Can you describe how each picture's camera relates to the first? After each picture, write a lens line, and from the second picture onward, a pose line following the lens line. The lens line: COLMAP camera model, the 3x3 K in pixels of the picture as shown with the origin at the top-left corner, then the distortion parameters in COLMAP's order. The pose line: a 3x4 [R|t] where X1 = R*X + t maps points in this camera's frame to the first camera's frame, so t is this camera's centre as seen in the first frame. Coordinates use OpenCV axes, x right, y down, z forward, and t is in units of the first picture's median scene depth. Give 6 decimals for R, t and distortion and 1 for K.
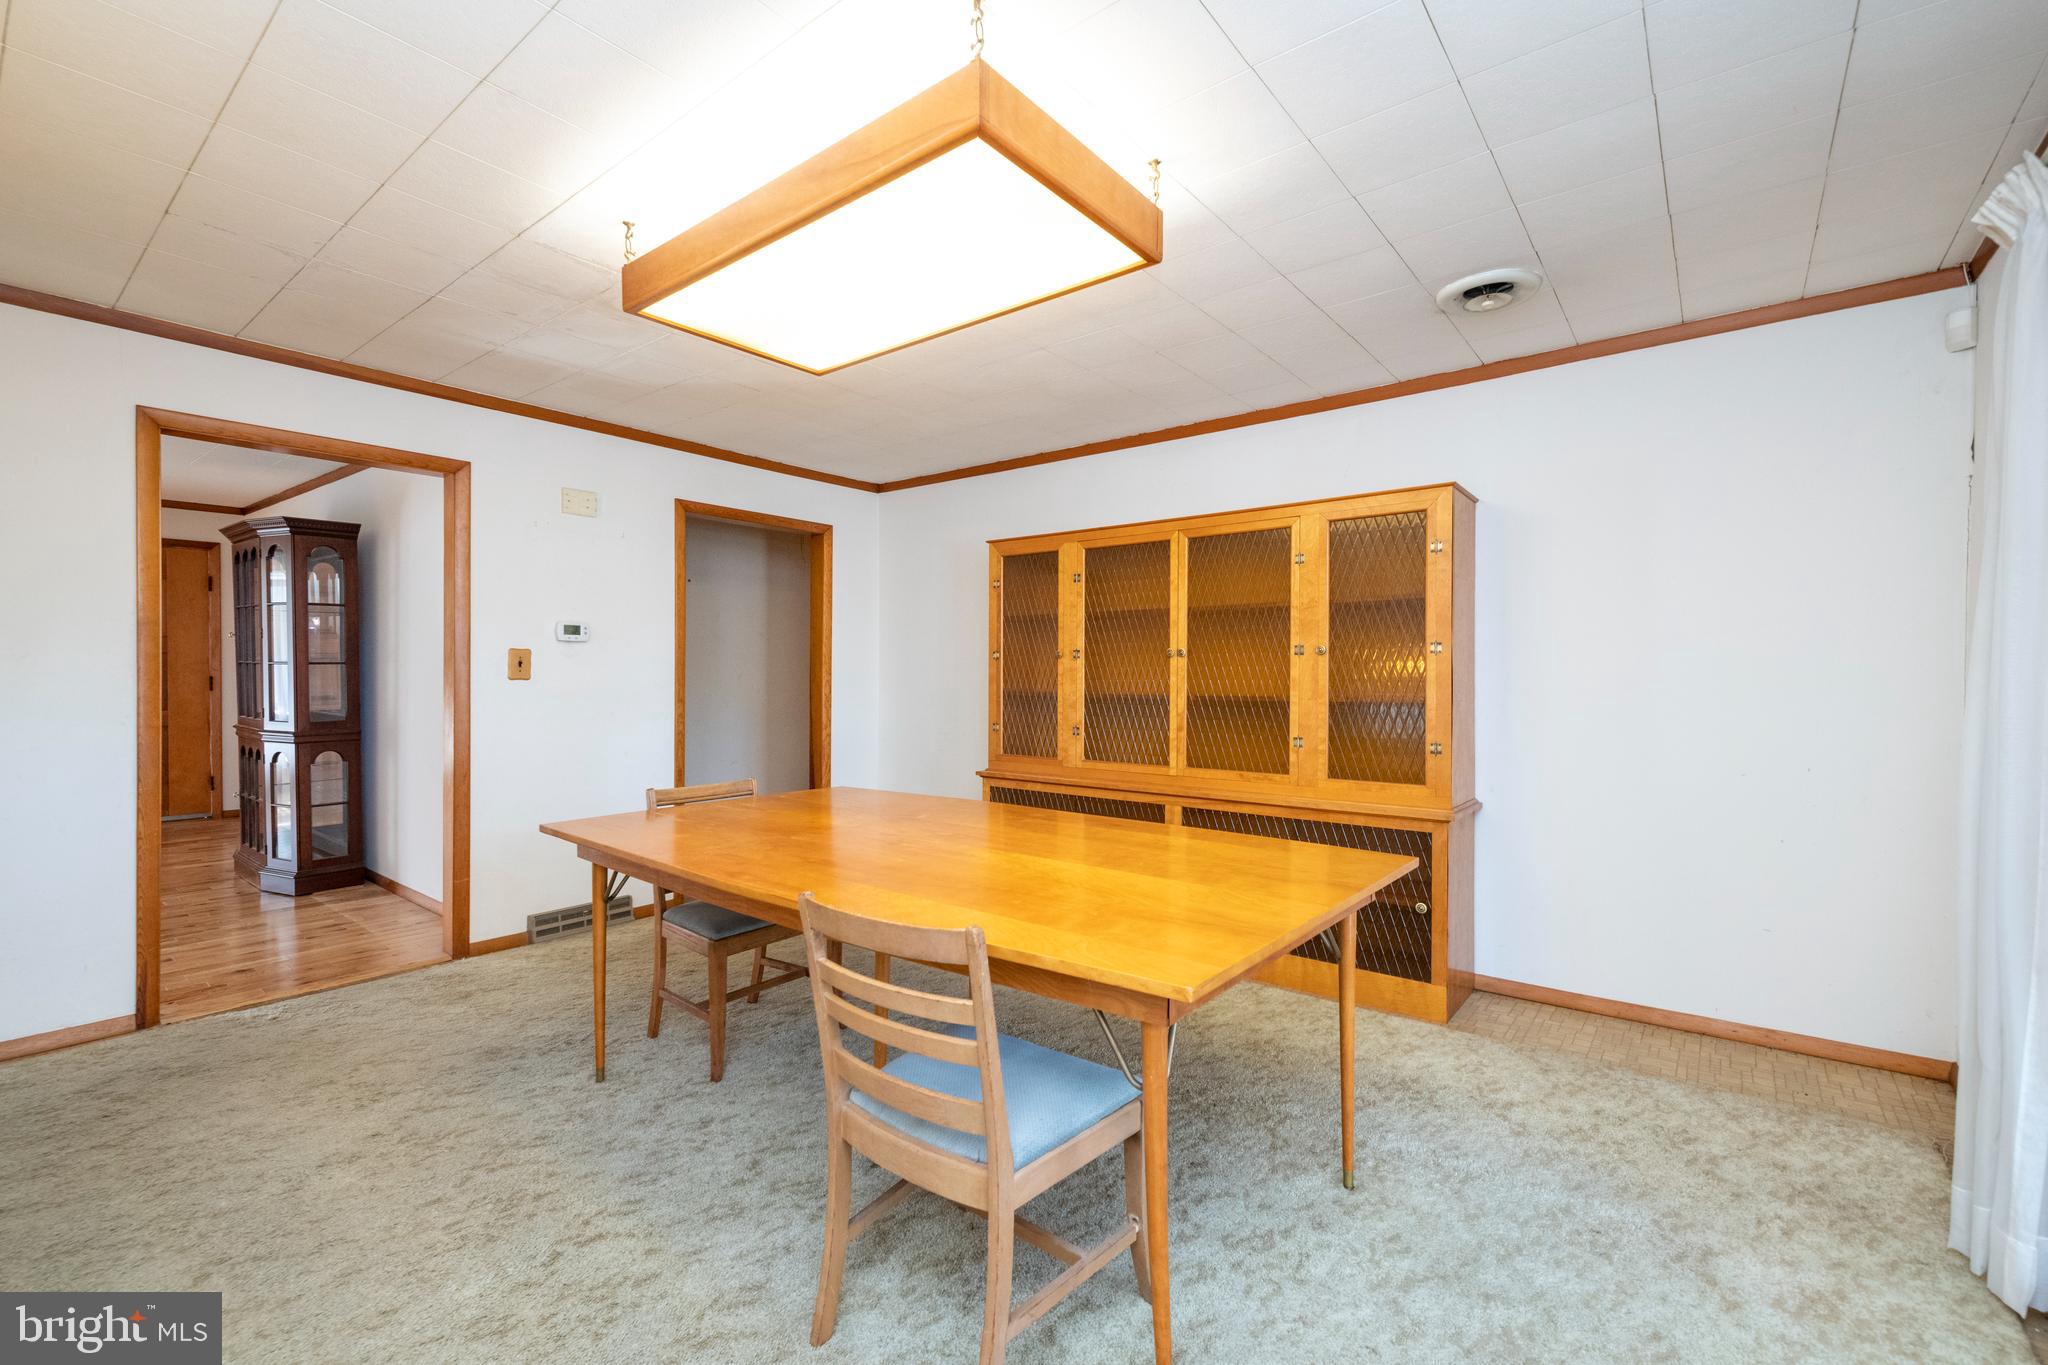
lens RADIAL K [[873.6, 0, 1024.8], [0, 873.6, 677.9], [0, 0, 1]] dist [0.013409, -0.007270]
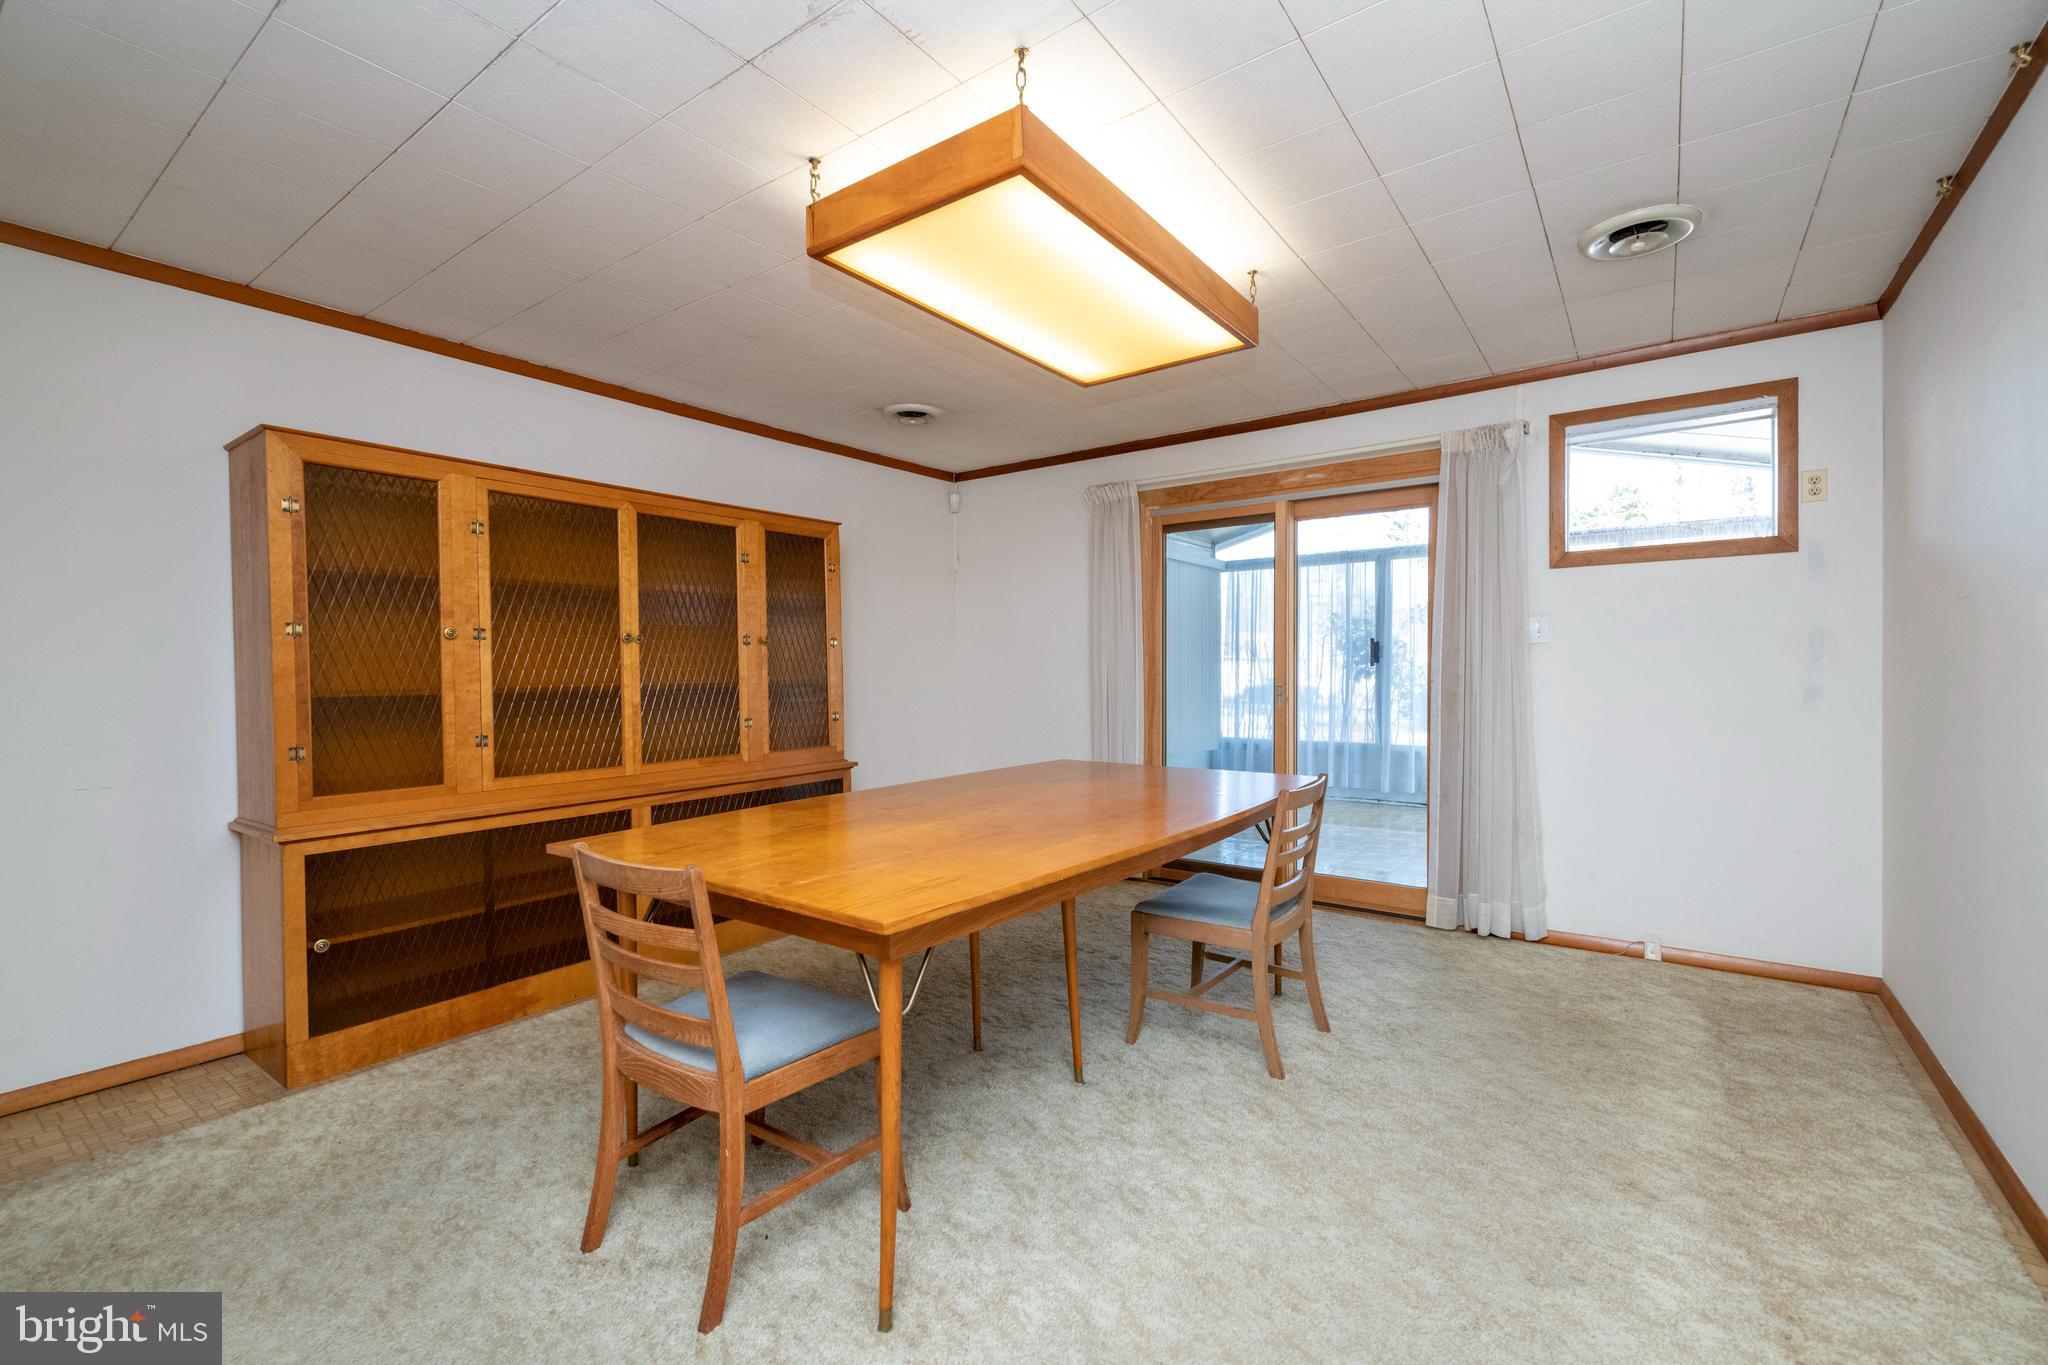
lens RADIAL K [[873.6, 0, 1026.3], [0, 873.6, 676.7], [0, 0, 1]] dist [0.013409, -0.007270]
pose [[-0.044044, -0.015672, 0.998907, -0.743302], [0.007065, 0.999847, 0.015998, -0.000933], [-0.999005, 0.007762, -0.043927, 0.632460]]
